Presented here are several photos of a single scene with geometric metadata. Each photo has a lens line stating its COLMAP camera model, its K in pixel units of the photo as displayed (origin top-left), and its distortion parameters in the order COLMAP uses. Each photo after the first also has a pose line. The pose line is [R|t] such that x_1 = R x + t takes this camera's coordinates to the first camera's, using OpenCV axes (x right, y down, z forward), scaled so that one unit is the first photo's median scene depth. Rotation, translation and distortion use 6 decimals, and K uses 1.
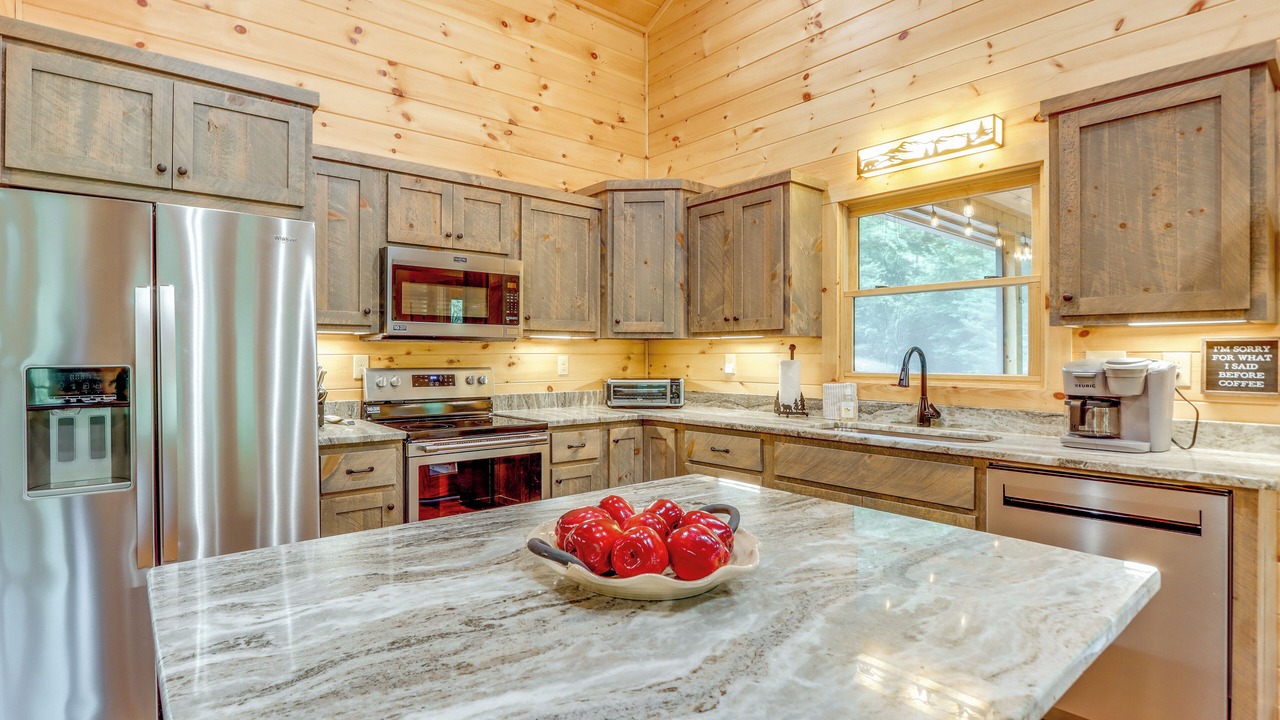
lens RADIAL K [[620.7, 0, 582.0], [0, 620.7, 357.8], [0, 0, 1]] dist [-0.019047, 0.000099]
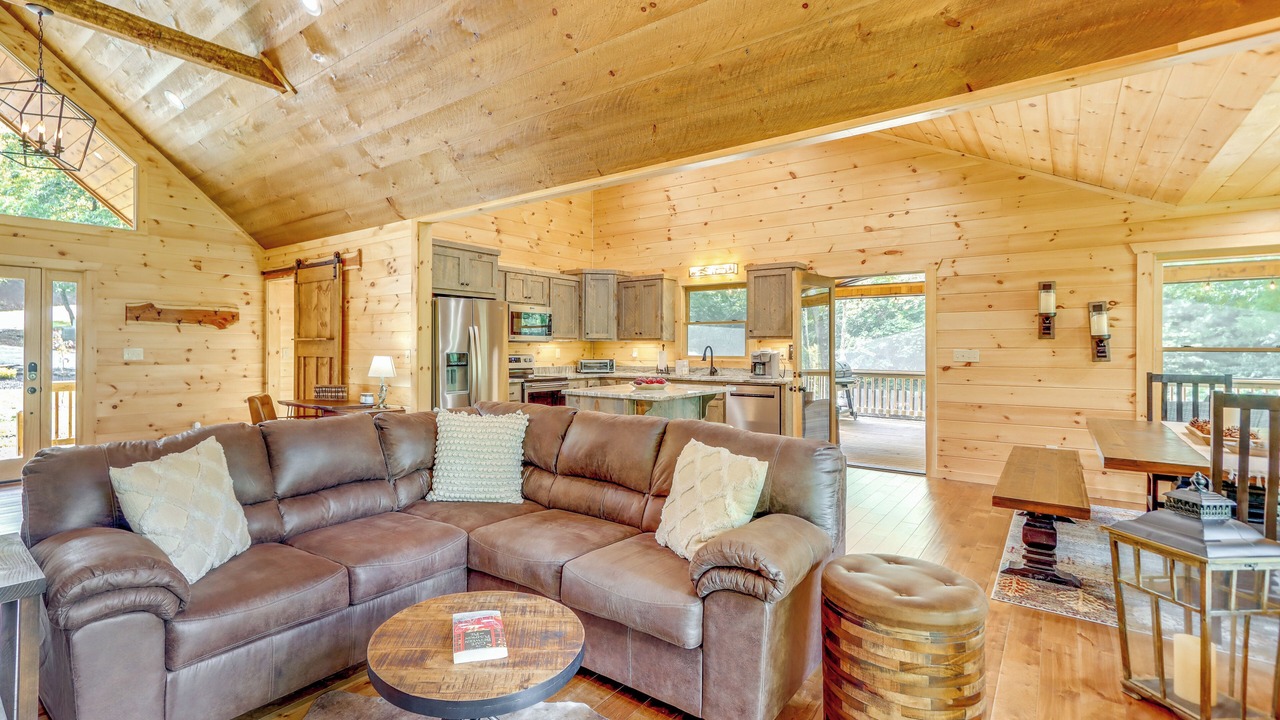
lens RADIAL K [[586.8, 0, 602.6], [0, 586.8, 349.0], [0, 0, 1]] dist [0.009379, 0.000507]
pose [[0.966157, 0.001014, 0.257952, -0.474417], [-0.000333, 0.999996, -0.002683, 0.002507], [-0.257954, 0.002506, 0.966154, -1.134763]]
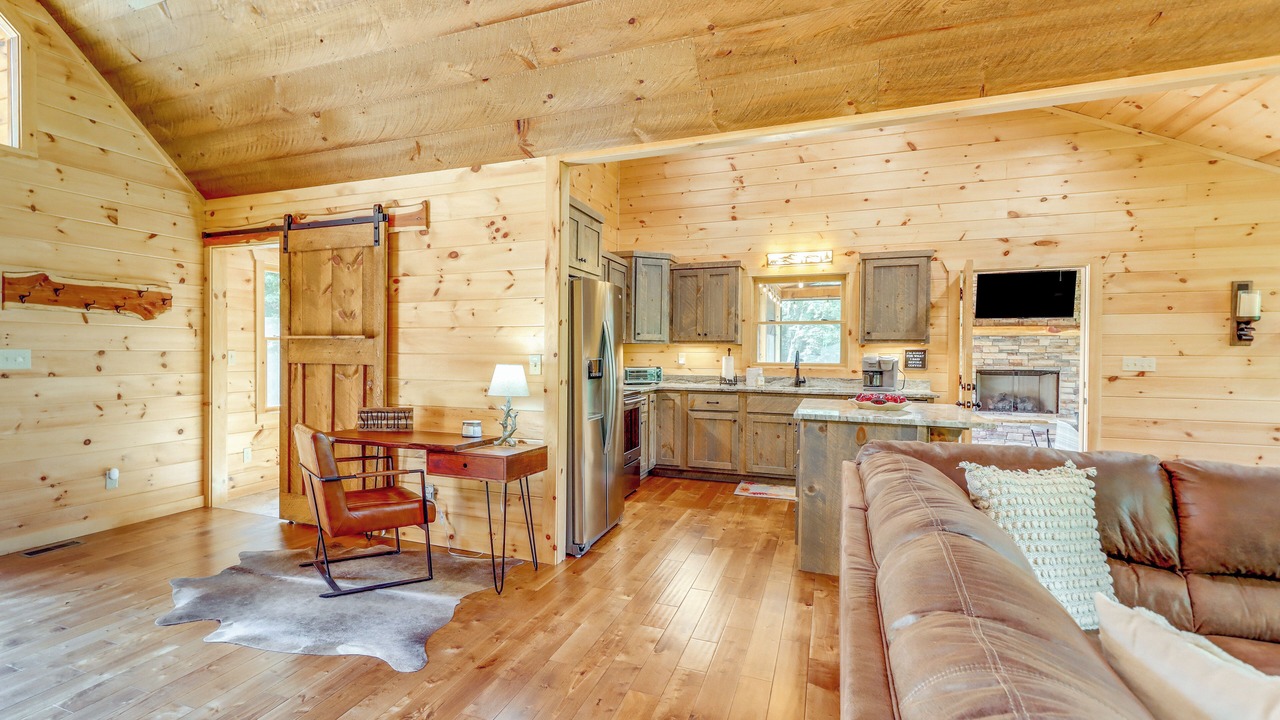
lens RADIAL K [[630.0, 0, 551.6], [0, 630.0, 361.4], [0, 0, 1]] dist [0.005732, 0.001214]
pose [[0.882577, -0.000639, 0.470167, -1.082131], [-0.005145, 0.999926, 0.011016, 0.000355], [-0.470139, -0.012141, 0.882509, -0.474020]]
